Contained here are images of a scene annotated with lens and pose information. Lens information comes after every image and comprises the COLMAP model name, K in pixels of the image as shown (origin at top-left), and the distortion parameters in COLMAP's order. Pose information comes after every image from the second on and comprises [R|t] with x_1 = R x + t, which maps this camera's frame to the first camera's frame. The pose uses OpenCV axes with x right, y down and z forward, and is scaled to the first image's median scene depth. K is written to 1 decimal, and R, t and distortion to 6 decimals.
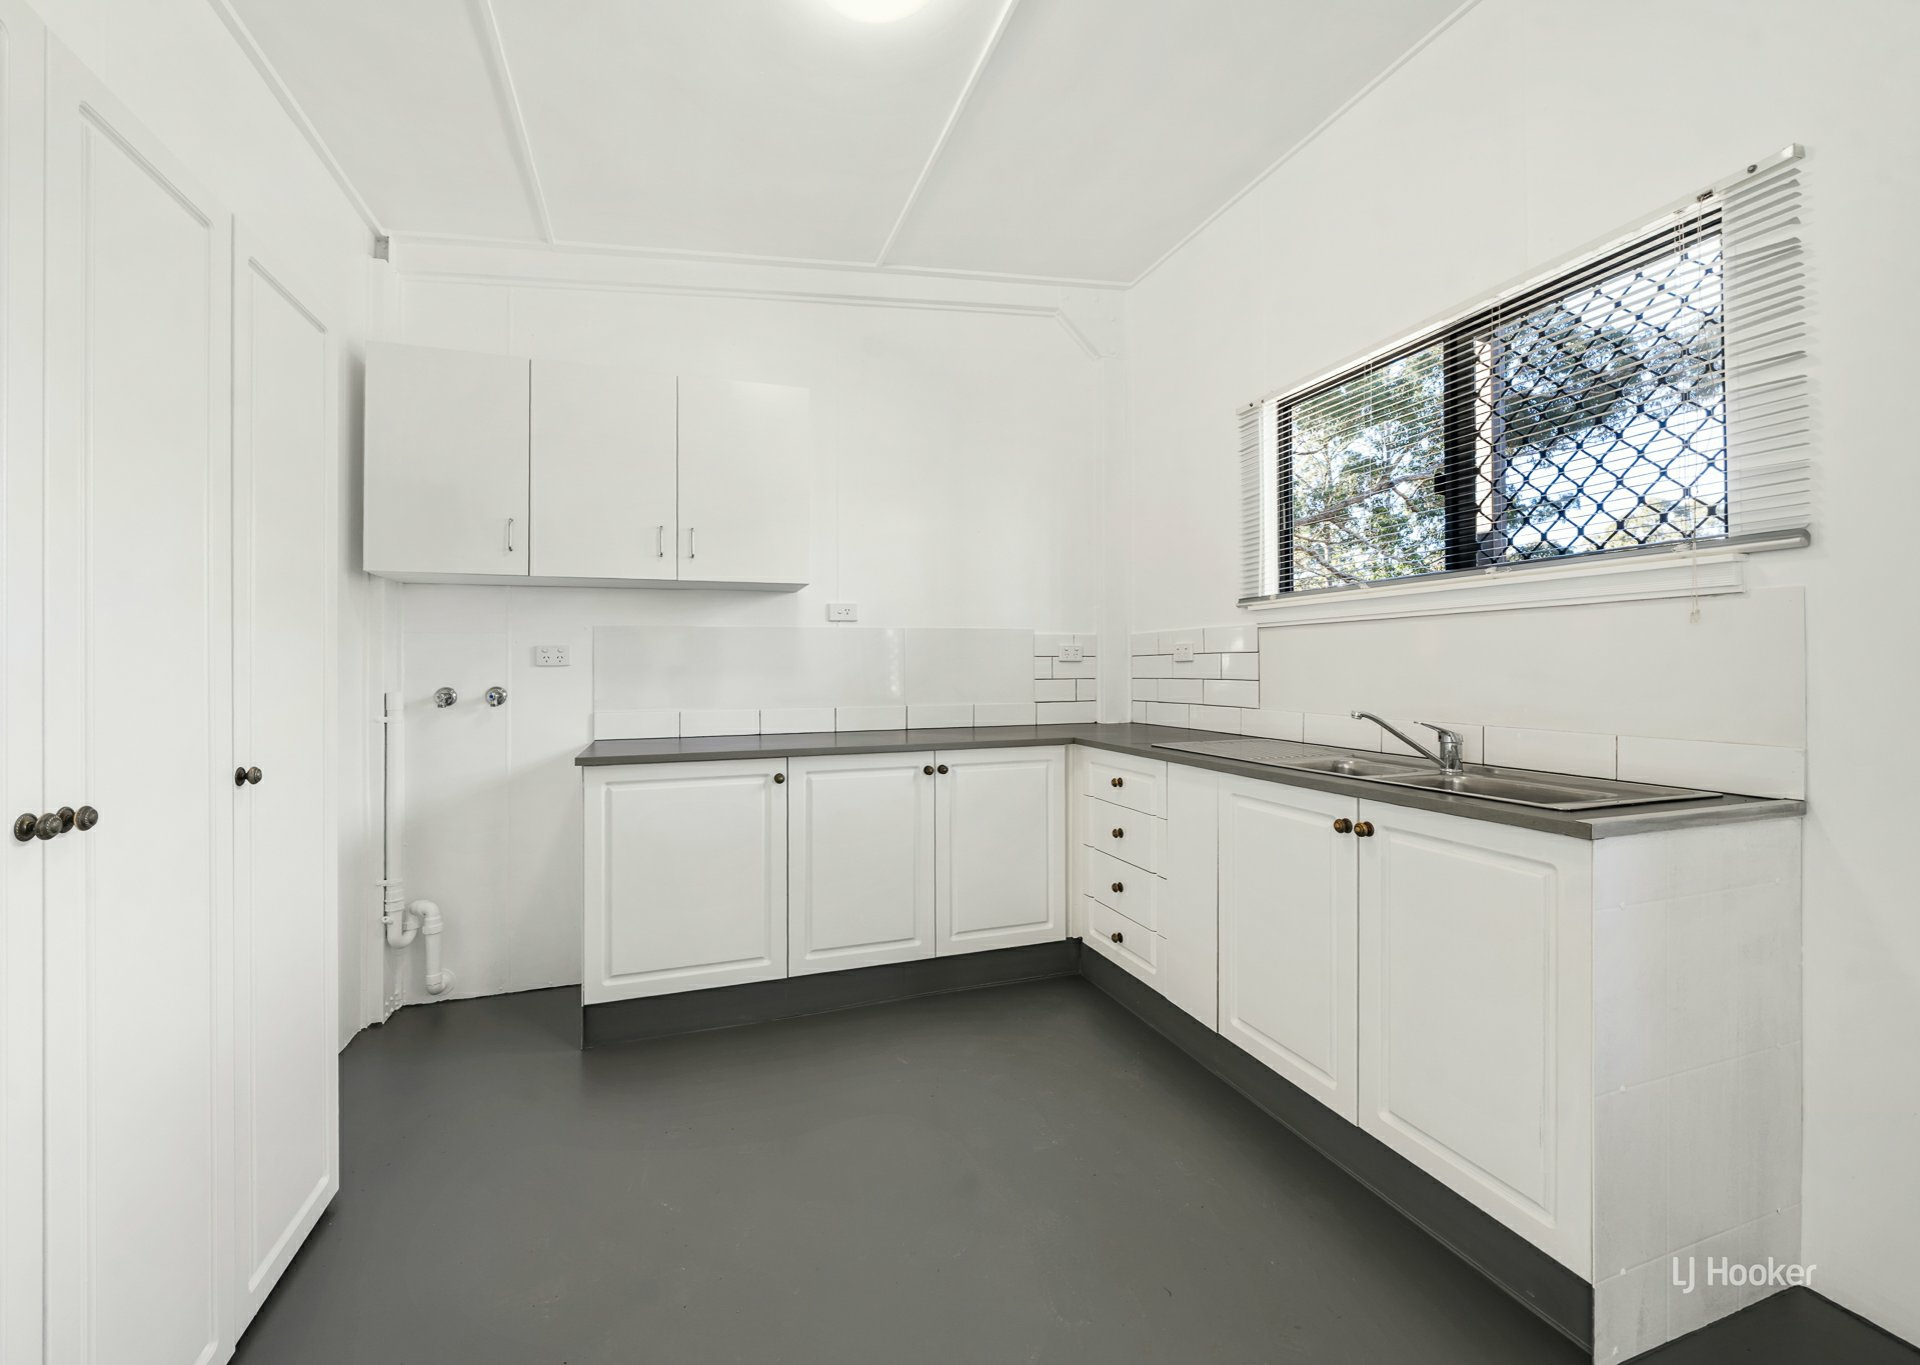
lens RADIAL K [[796.2, 0, 940.0], [0, 796.2, 668.3], [0, 0, 1]] dist [-0.003898, -0.000623]
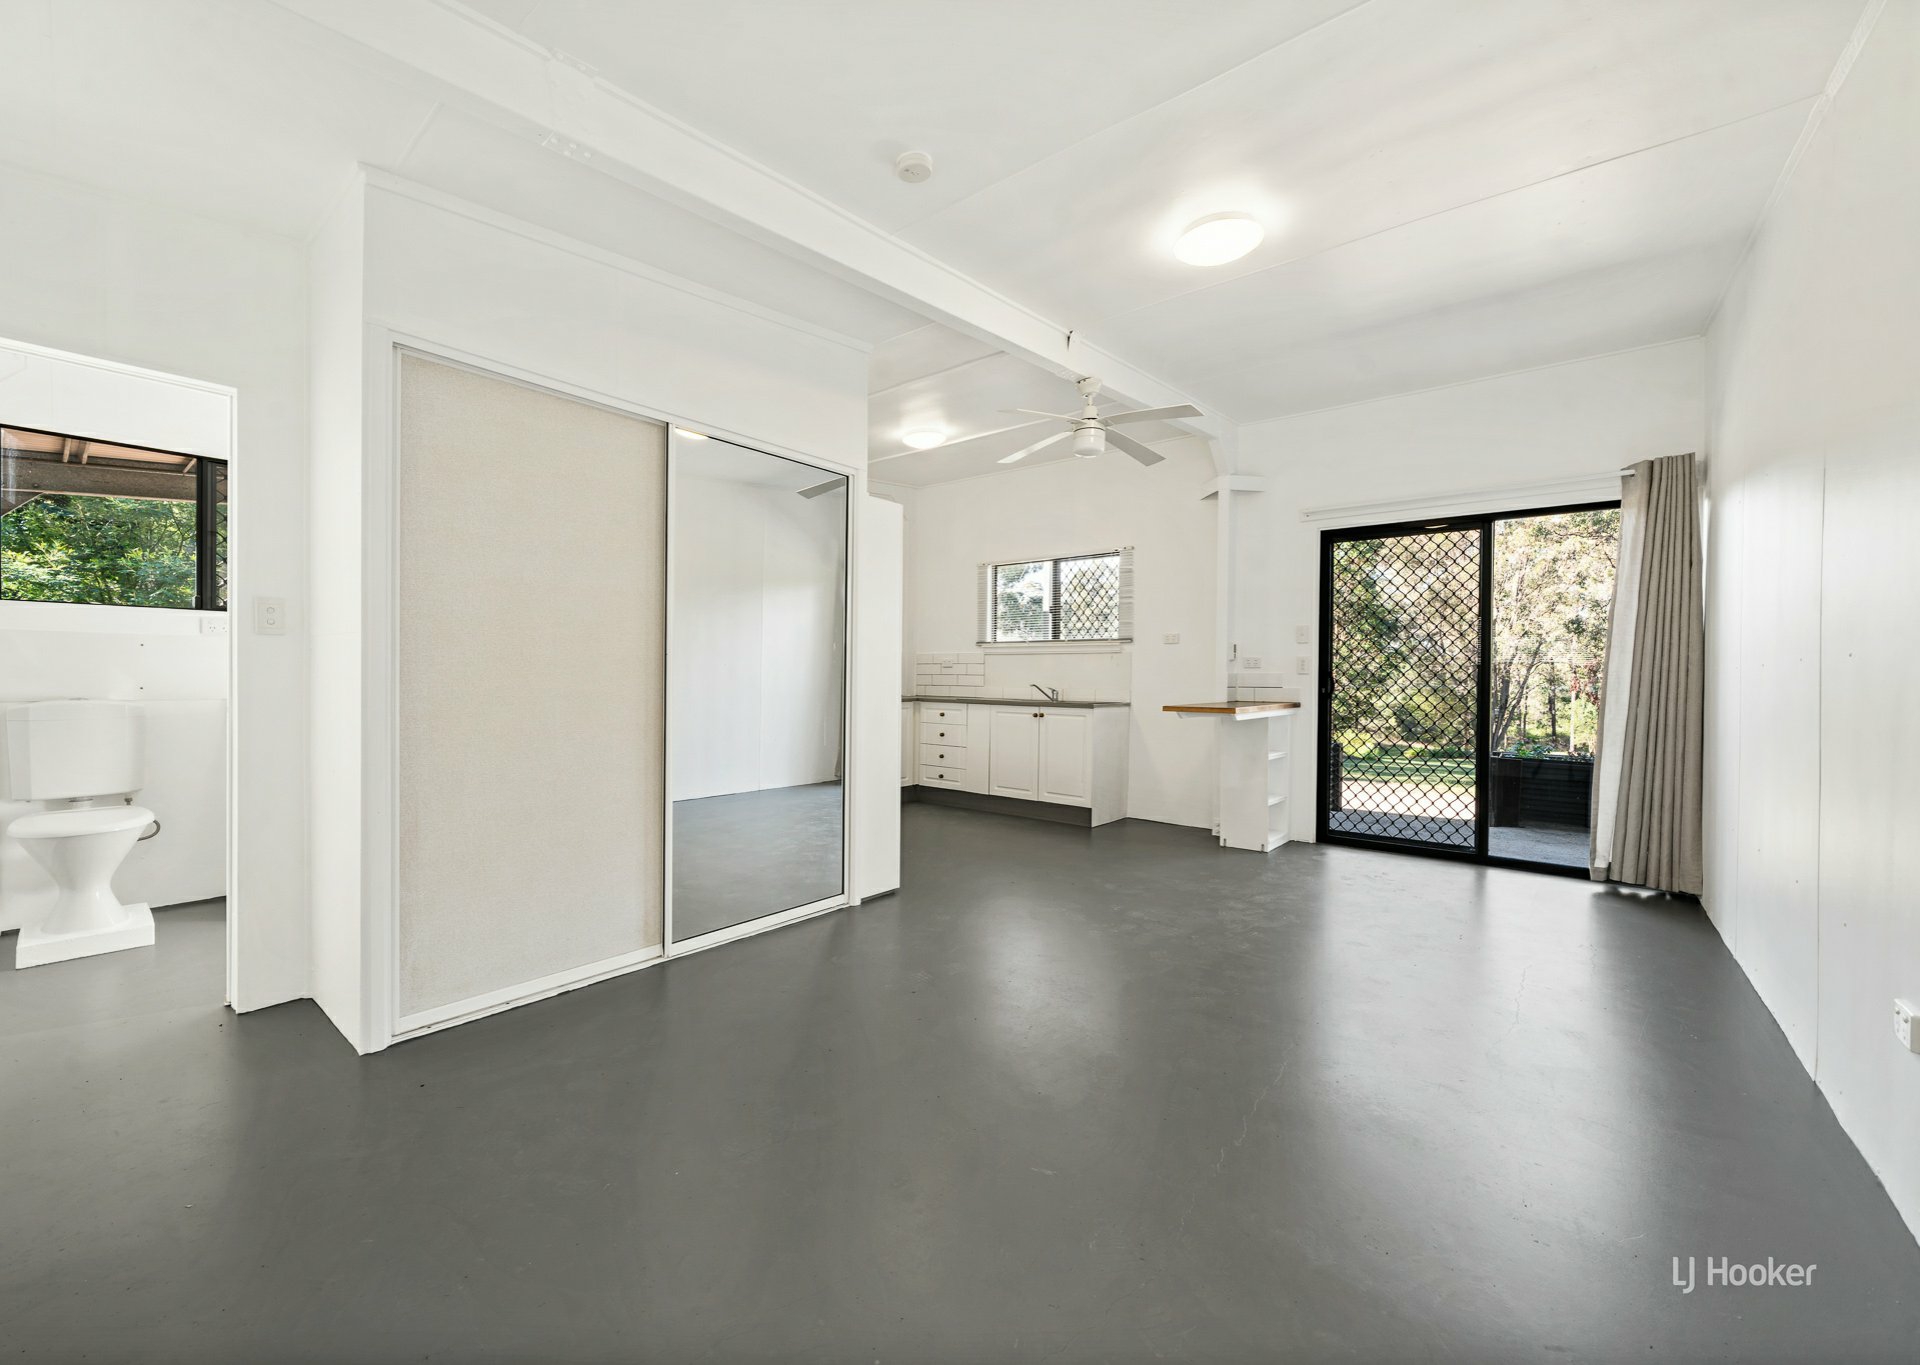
lens RADIAL K [[796.2, 0, 965.9], [0, 796.2, 685.8], [0, 0, 1]] dist [-0.003898, -0.000623]
pose [[0.850791, 0.000682, 0.525503, -1.111230], [-0.009812, 0.999845, 0.014588, 0.014524], [-0.525412, -0.017568, 0.850666, -1.264465]]
